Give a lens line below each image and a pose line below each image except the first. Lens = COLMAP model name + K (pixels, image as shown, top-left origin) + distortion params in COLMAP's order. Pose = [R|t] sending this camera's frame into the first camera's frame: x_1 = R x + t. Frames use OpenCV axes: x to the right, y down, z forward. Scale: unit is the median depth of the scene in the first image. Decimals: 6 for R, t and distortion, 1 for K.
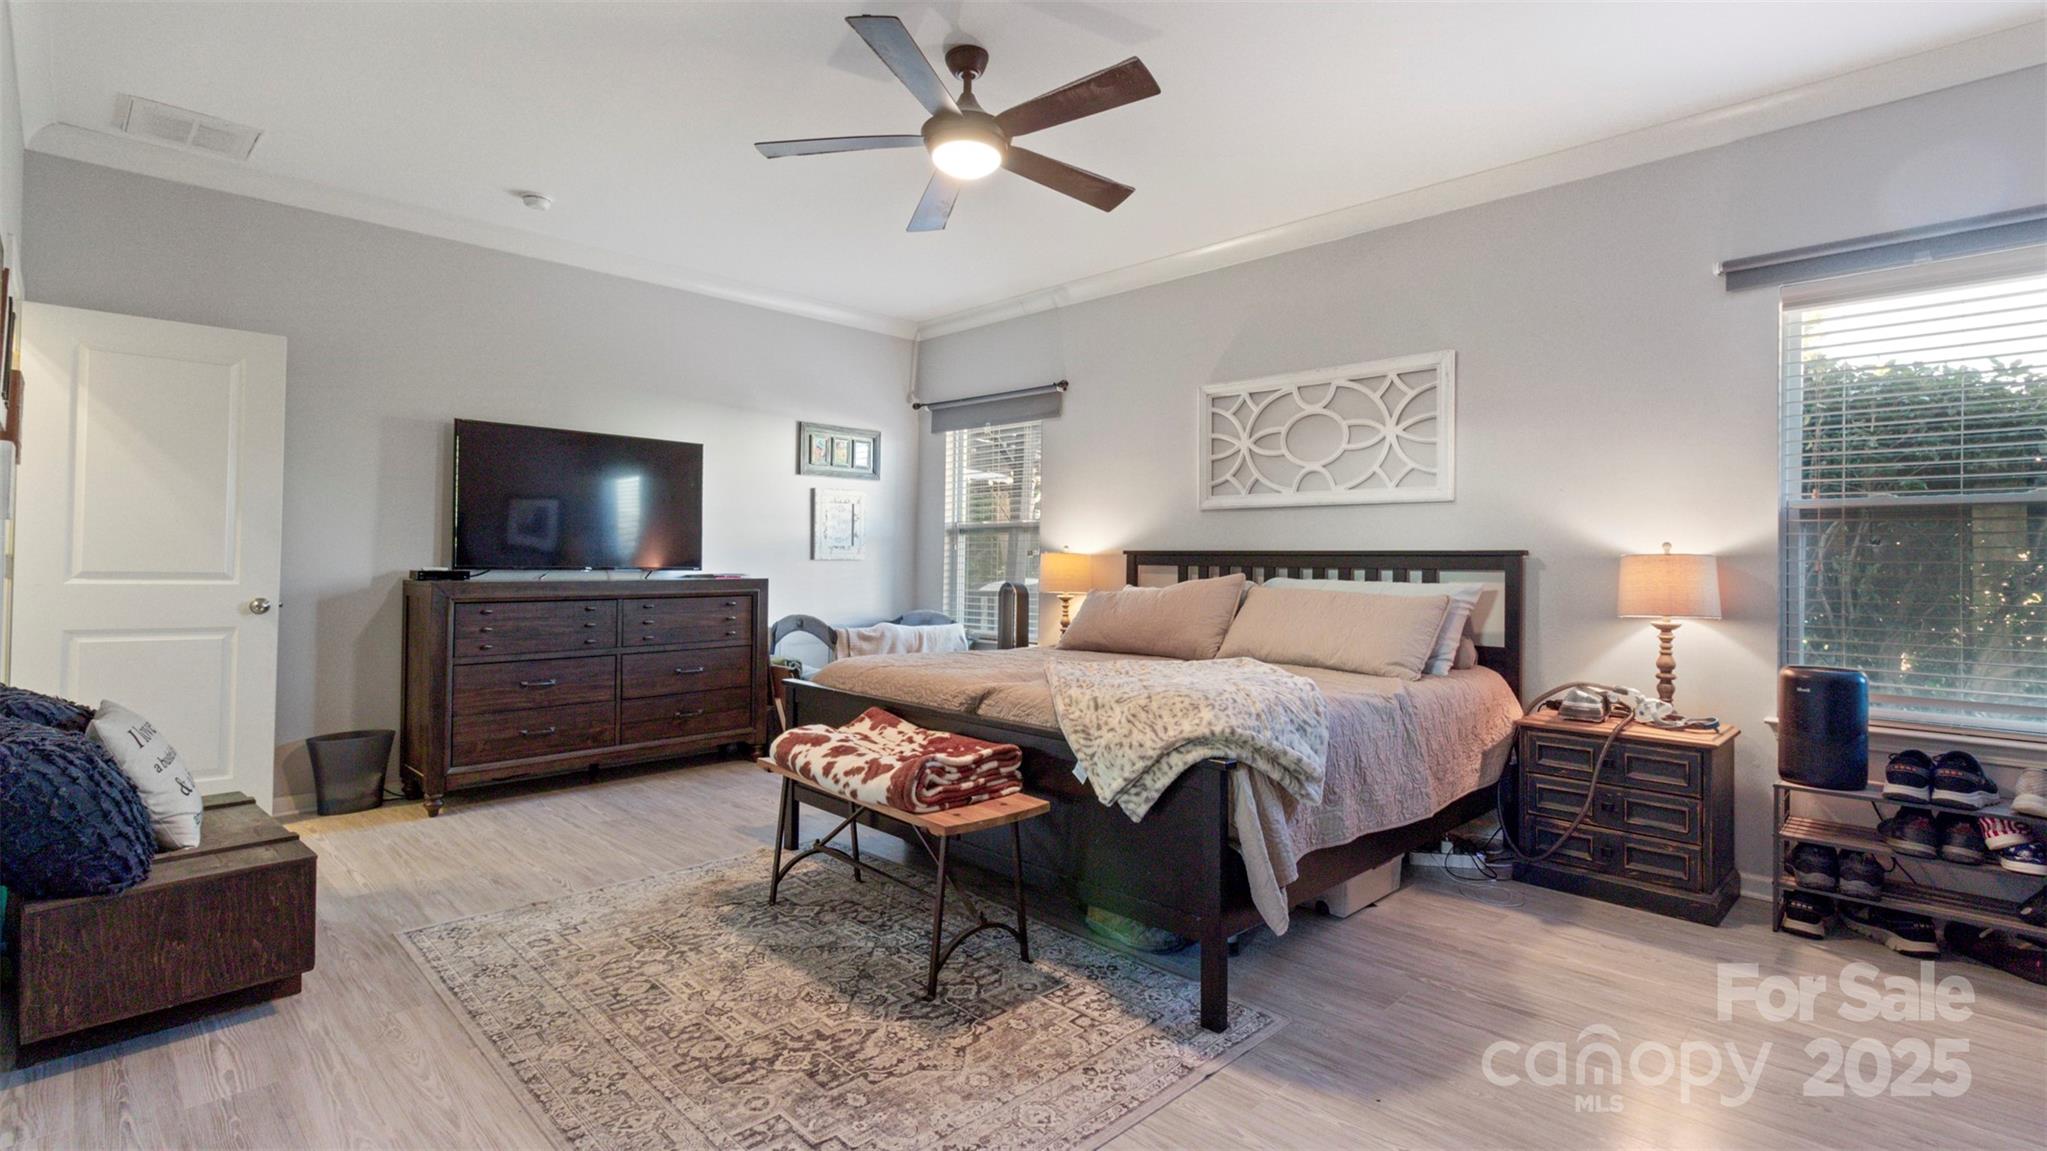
lens RADIAL K [[941.6, 0, 1045.5], [0, 941.6, 543.8], [0, 0, 1]] dist [0.003495, 0.000330]
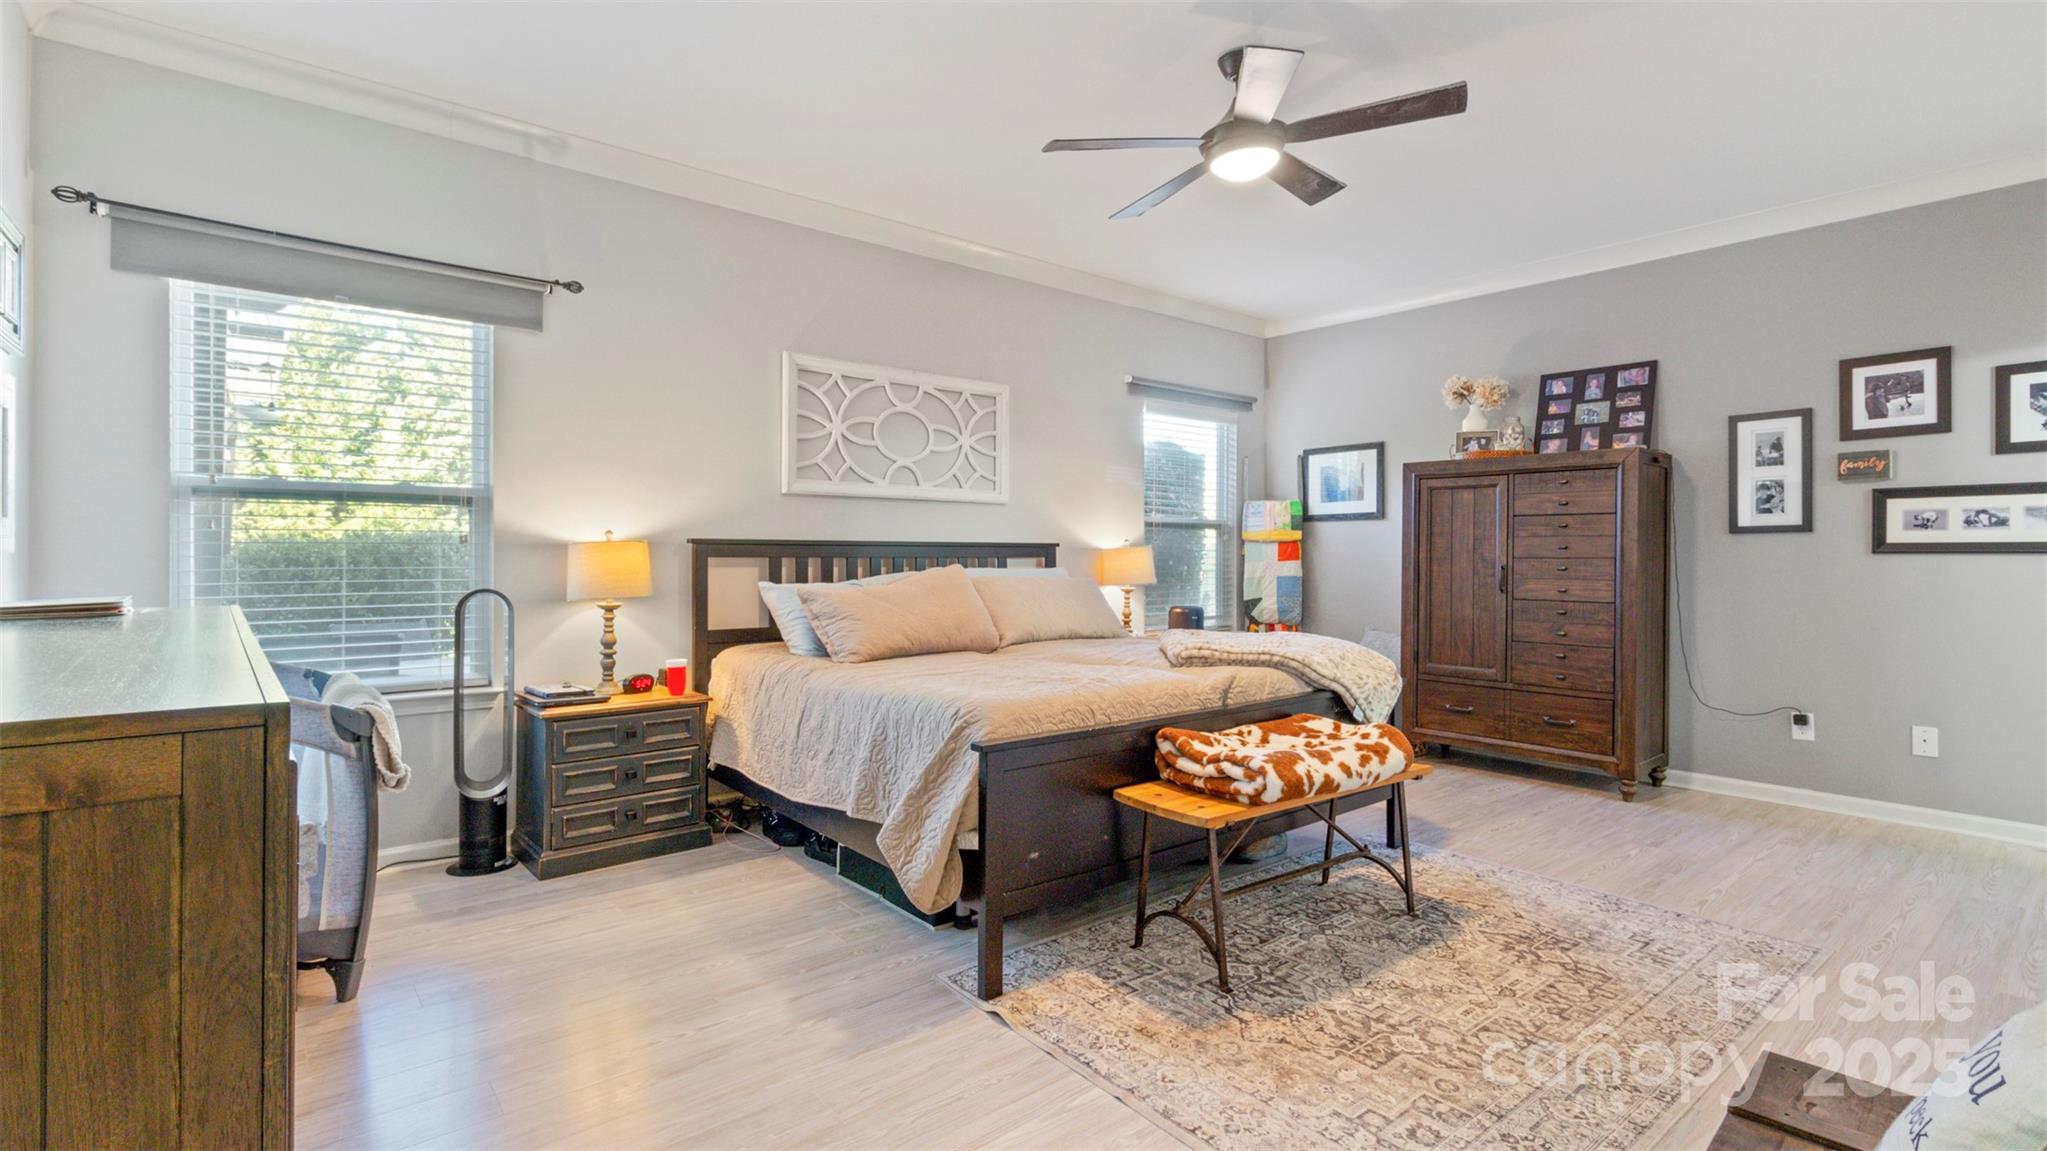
lens RADIAL K [[944.8, 0, 1030.7], [0, 944.8, 557.0], [0, 0, 1]] dist [0.005615, 0.001006]
pose [[0.103144, -0.012444, 0.994589, -1.161421], [-0.019254, 0.999709, 0.014505, 0.009468], [-0.994480, -0.020646, 0.102875, 1.152348]]
